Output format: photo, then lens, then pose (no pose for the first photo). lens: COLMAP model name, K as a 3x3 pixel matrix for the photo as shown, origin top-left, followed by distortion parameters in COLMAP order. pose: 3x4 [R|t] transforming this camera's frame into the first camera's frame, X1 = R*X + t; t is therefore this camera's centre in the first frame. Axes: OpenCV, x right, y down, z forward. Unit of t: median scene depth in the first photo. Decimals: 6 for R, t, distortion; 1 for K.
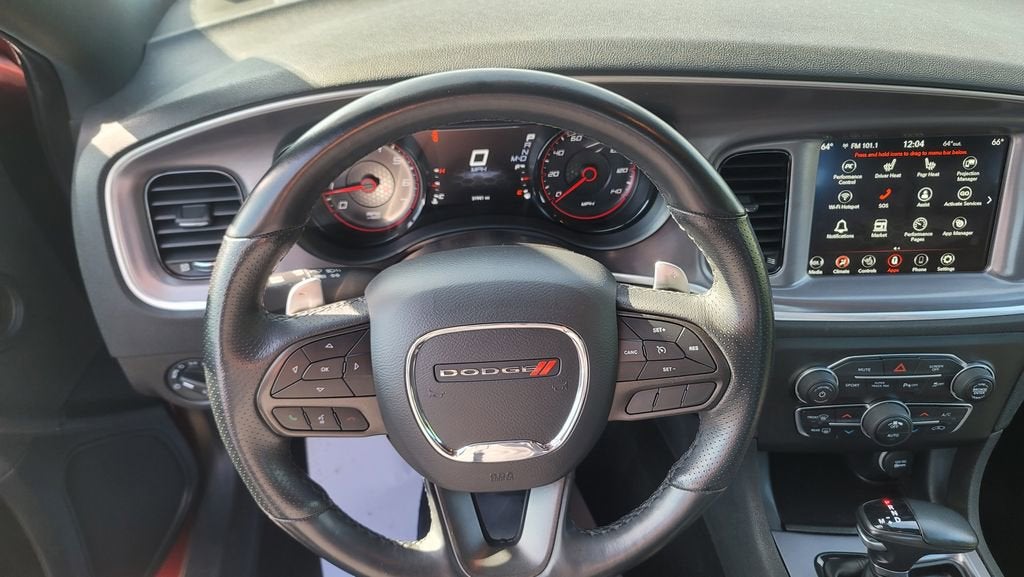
lens RADIAL K [[735.7, 0, 517.7], [0, 735.7, 289.8], [0, 0, 1]] dist [0.038222, -0.000183]
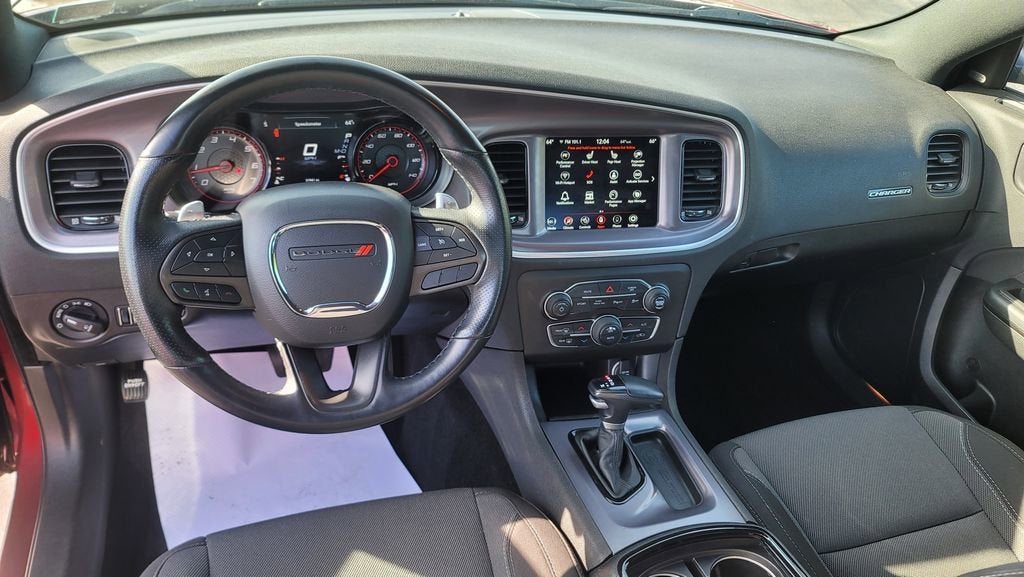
lens RADIAL K [[735.7, 0, 509.4], [0, 735.7, 286.9], [0, 0, 1]] dist [0.038222, -0.000183]
pose [[0.971727, -0.033467, 0.233725, -0.023011], [0.067250, 0.988132, -0.138106, 0.292455], [-0.226329, 0.149919, 0.962444, -0.371858]]
